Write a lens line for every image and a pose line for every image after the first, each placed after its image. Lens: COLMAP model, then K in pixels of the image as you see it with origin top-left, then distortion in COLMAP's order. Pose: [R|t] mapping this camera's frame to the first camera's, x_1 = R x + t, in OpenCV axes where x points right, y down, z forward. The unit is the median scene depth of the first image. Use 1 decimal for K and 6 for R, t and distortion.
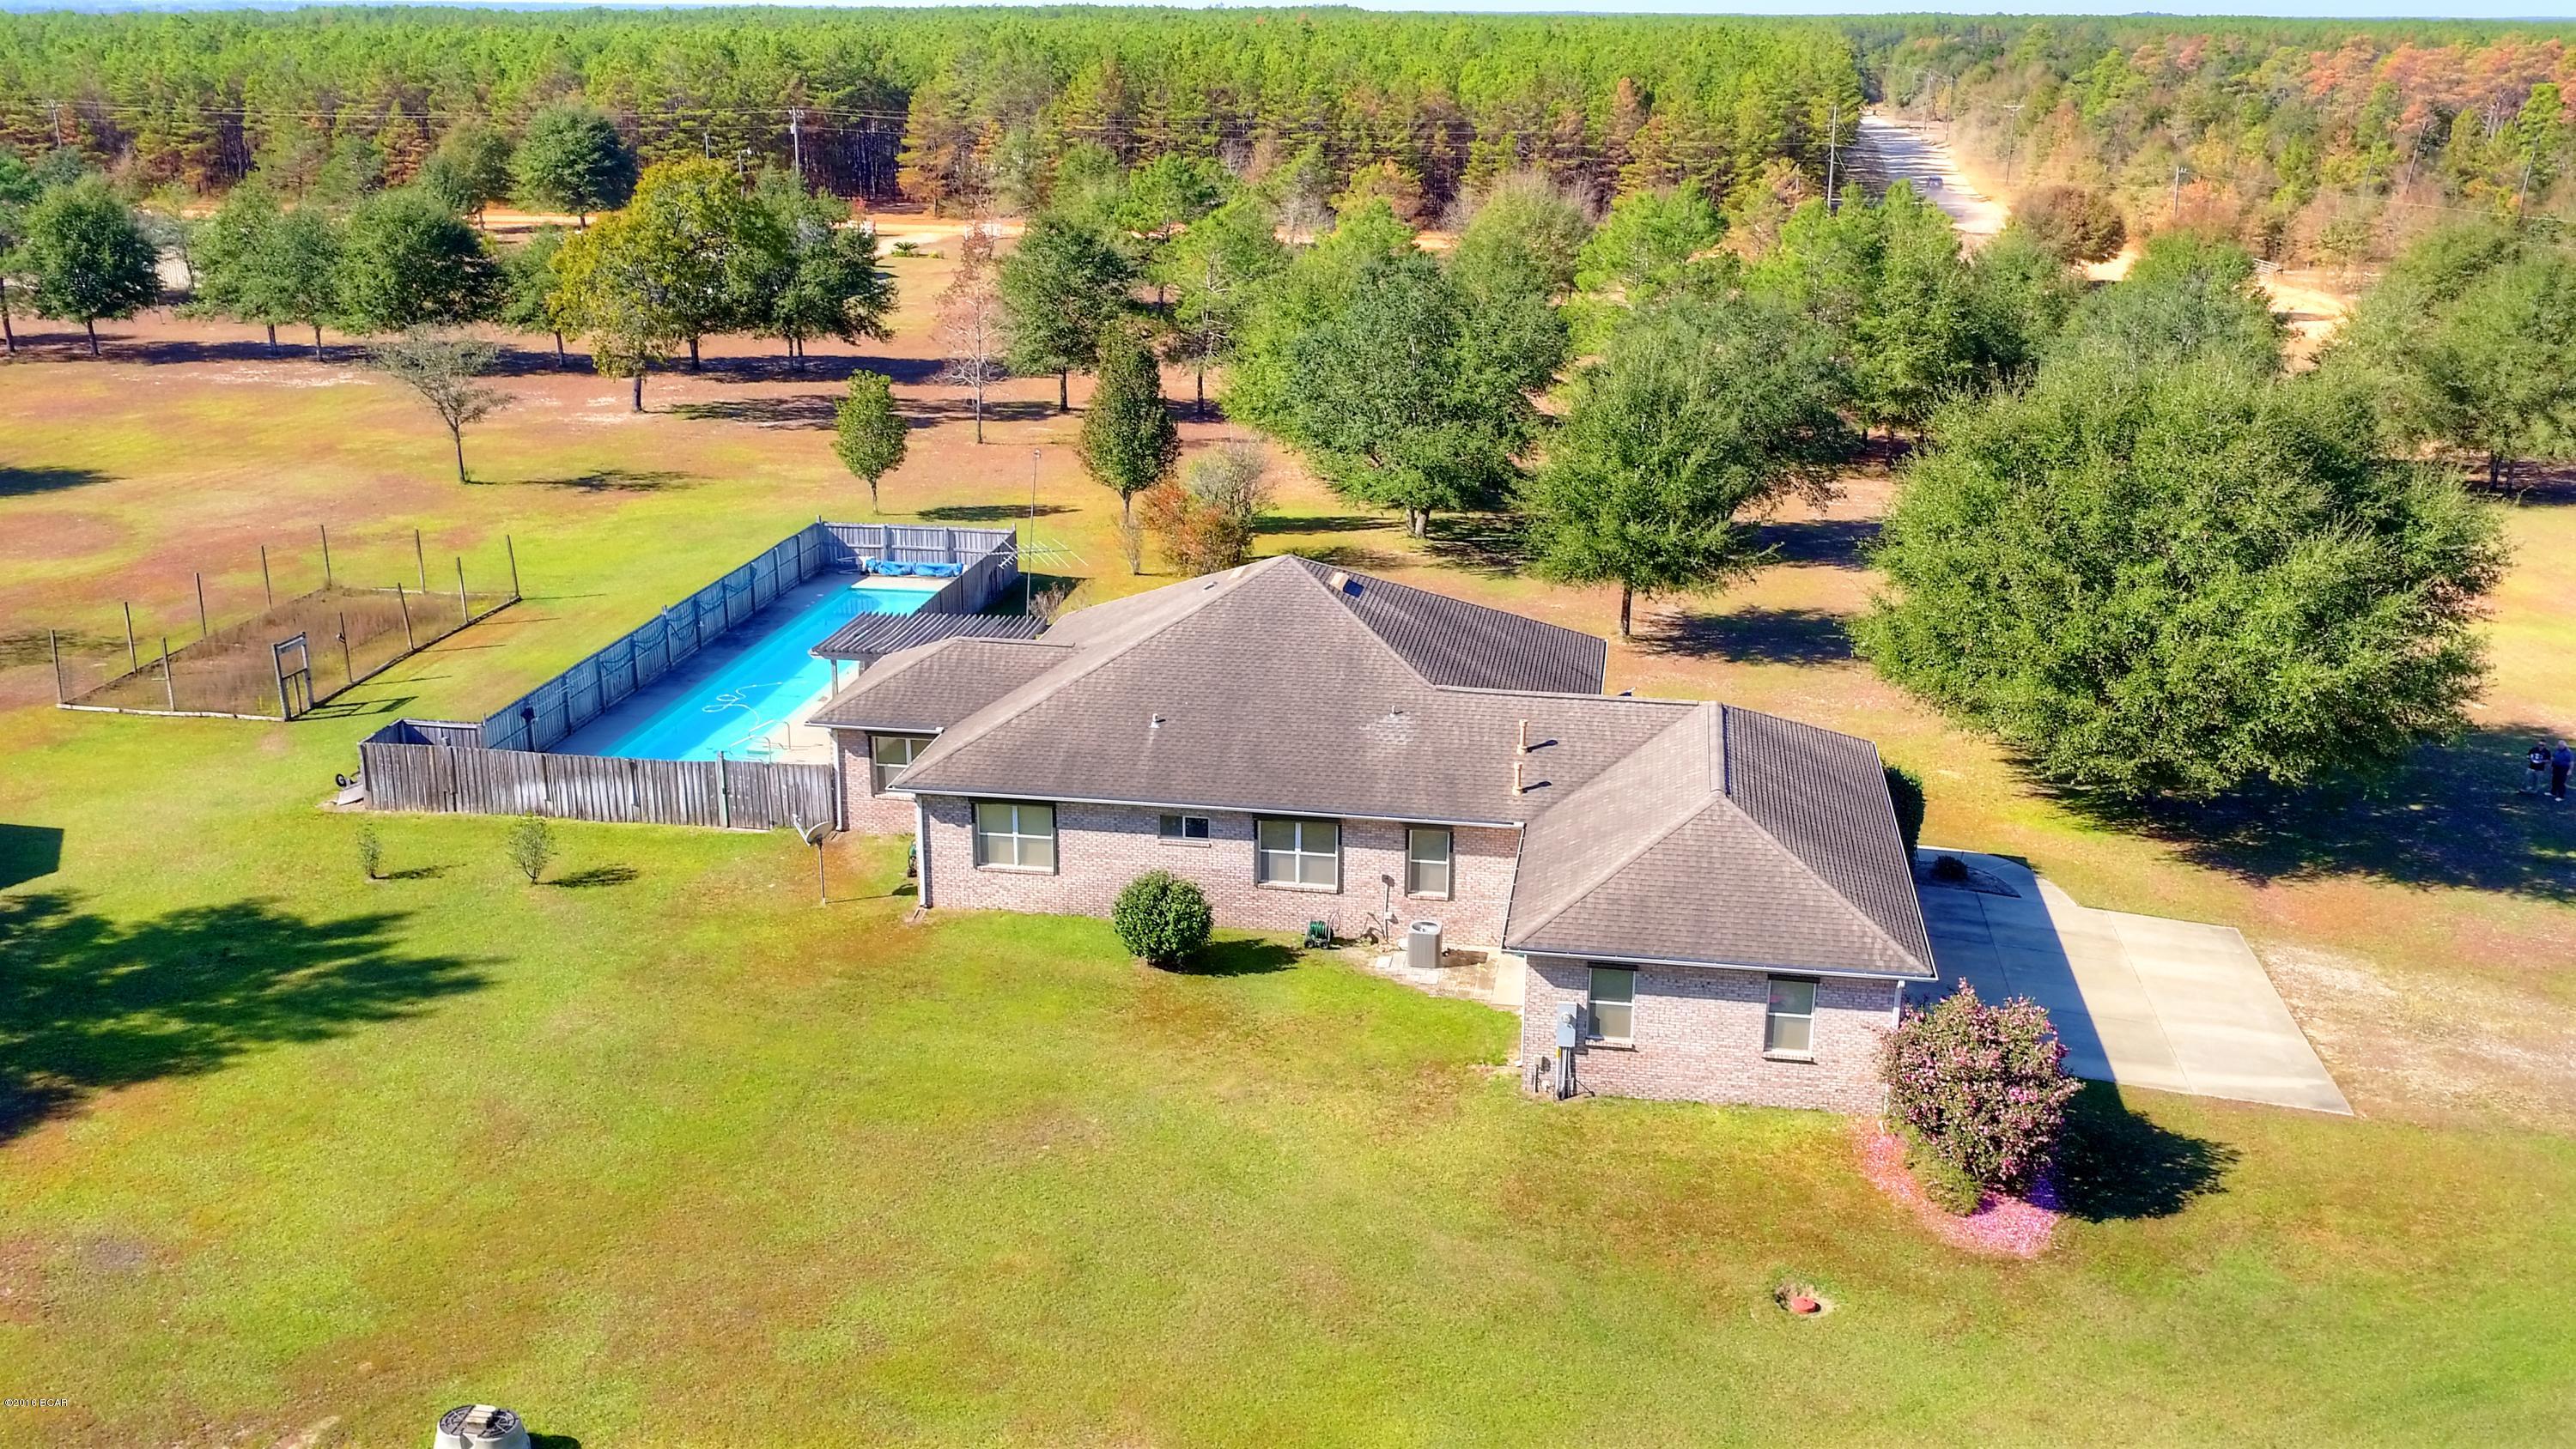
lens RADIAL K [[2260.7, 0, 1301.1], [0, 2260.7, 719.8], [0, 0, 1]] dist [-0.001323, -0.004193]
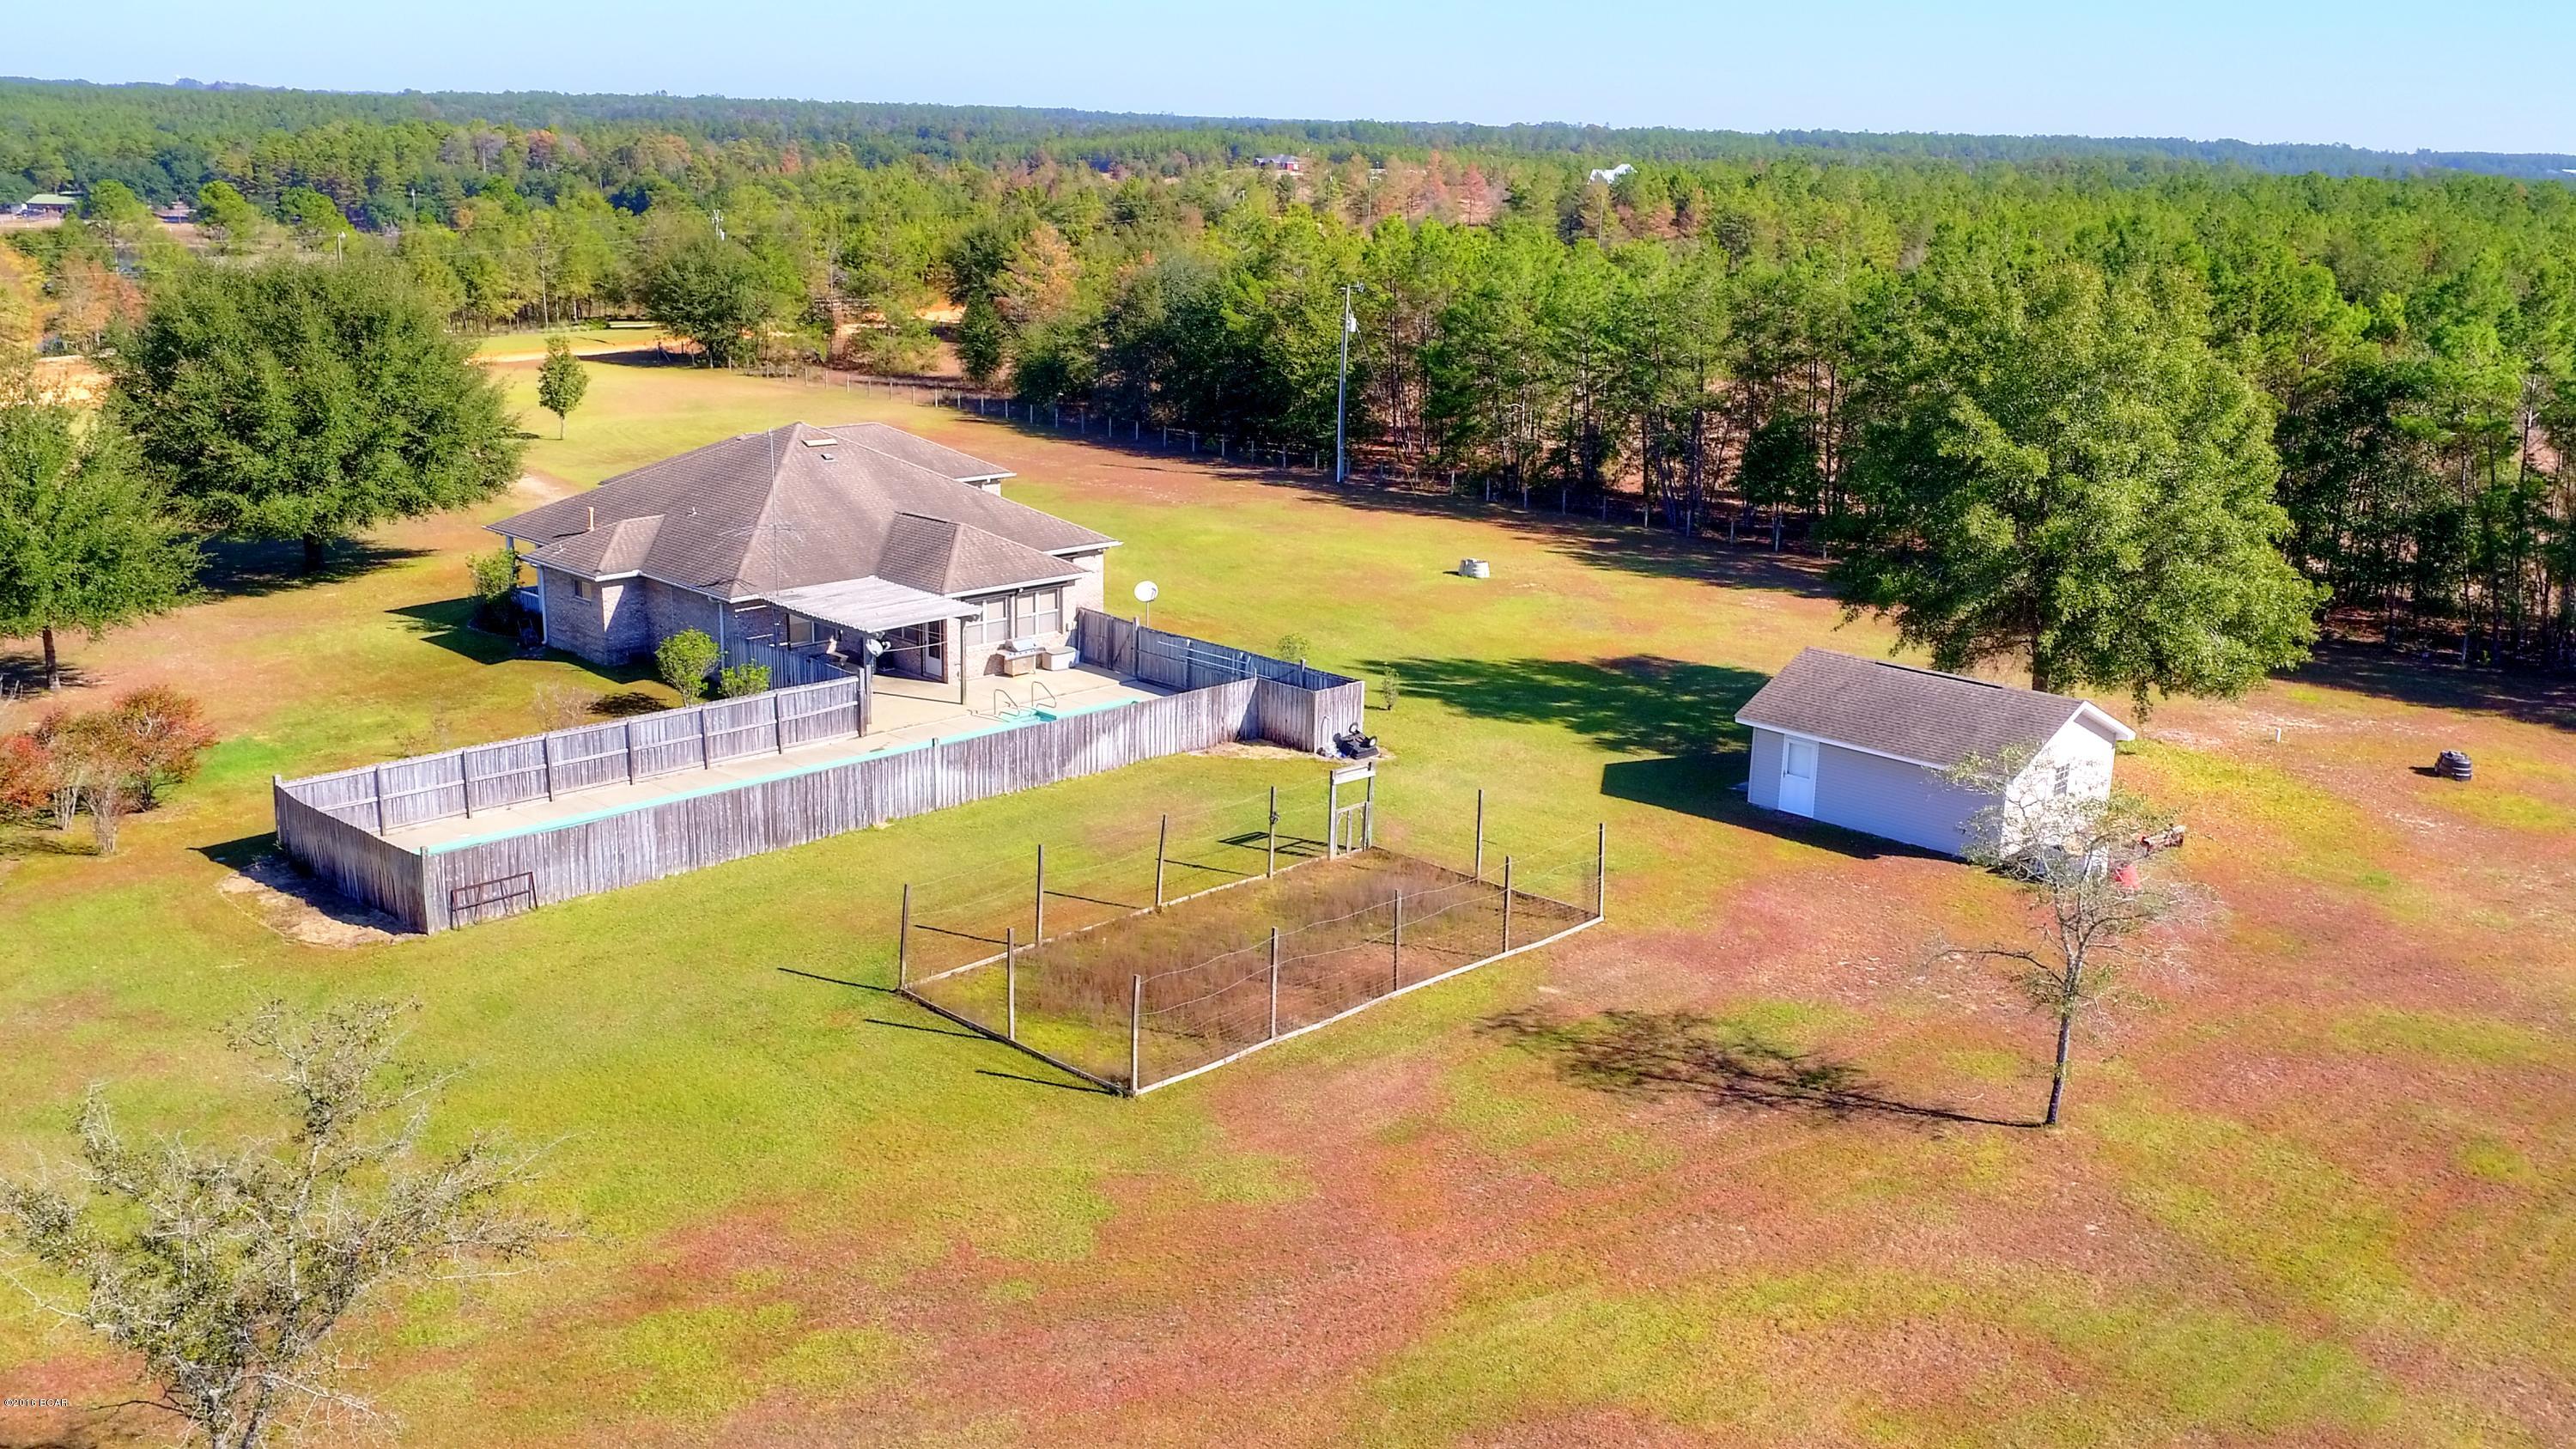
lens RADIAL K [[2259.0, 0, 1313.0], [0, 2259.0, 735.0], [0, 0, 1]] dist [0.005657, -0.007859]
pose [[-0.822344, -0.177632, 0.540553, -1.184561], [0.137674, 0.859673, 0.491943, -0.615575], [-0.552084, 0.478966, -0.682492, 2.101051]]
